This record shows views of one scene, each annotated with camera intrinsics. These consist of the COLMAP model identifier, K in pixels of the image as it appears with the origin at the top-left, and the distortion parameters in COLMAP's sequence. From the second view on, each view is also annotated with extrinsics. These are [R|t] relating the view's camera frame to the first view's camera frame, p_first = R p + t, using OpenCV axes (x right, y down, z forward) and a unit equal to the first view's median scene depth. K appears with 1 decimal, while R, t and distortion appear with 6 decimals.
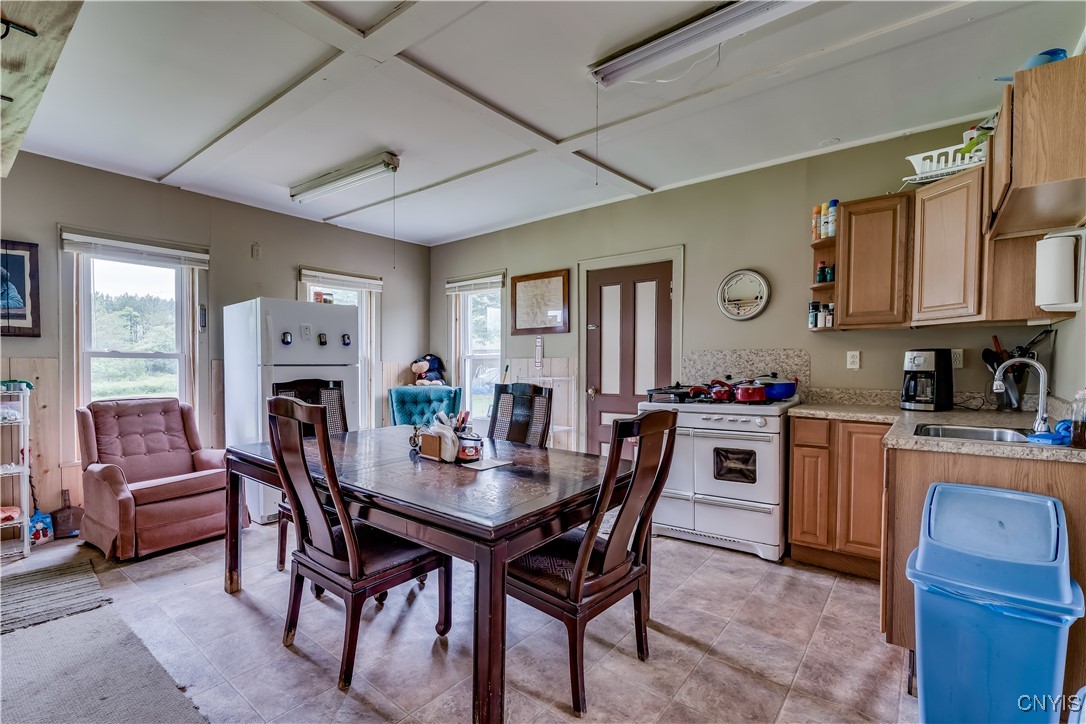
lens RADIAL K [[498.4, 0, 542.4], [0, 498.4, 371.2], [0, 0, 1]] dist [-0.001393, -0.000026]
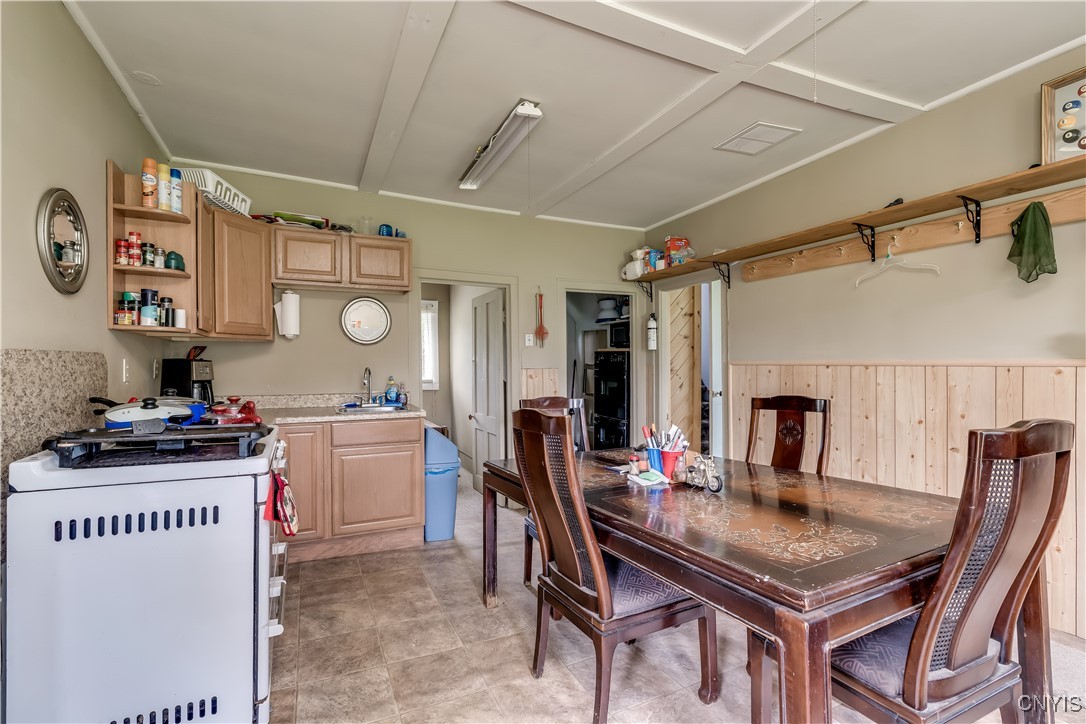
lens RADIAL K [[498.4, 0, 538.2], [0, 498.4, 366.4], [0, 0, 1]] dist [-0.001393, -0.000026]
pose [[-0.894104, 0.003413, 0.447847, -0.223295], [0.013772, 0.999708, 0.019876, -0.027921], [-0.447648, 0.023939, -0.893889, 1.102980]]
